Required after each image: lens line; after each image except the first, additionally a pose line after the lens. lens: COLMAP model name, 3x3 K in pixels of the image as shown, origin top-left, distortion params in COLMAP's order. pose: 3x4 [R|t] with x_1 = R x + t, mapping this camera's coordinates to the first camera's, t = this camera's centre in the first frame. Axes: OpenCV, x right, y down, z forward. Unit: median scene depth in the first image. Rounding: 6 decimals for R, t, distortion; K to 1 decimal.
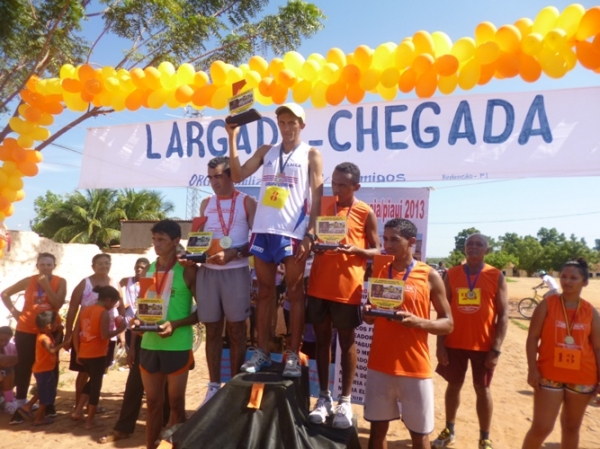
lens RADIAL K [[434.0, 0, 296.9], [0, 434.0, 266.2], [0, 0, 1]] dist [-0.057468, 0.008614]
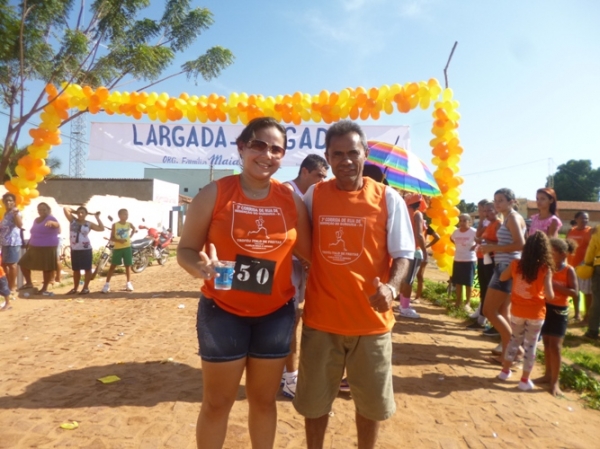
lens RADIAL K [[434.0, 0, 290.8], [0, 434.0, 231.9], [0, 0, 1]] dist [-0.057468, 0.008614]
pose [[0.968905, -0.004811, 0.247388, -0.192867], [0.001643, 0.999914, 0.013010, 0.087758], [-0.247429, -0.012199, 0.968829, -0.950597]]
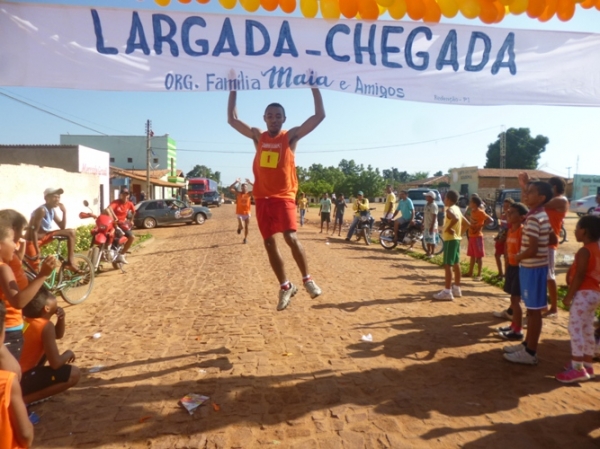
lens RADIAL K [[434.0, 0, 296.5], [0, 434.0, 224.1], [0, 0, 1]] dist [-0.057468, 0.008614]
pose [[0.908746, -0.045431, 0.414871, -0.410100], [0.019407, 0.997582, 0.066733, 0.028224], [-0.416899, -0.052592, 0.907430, 0.125248]]
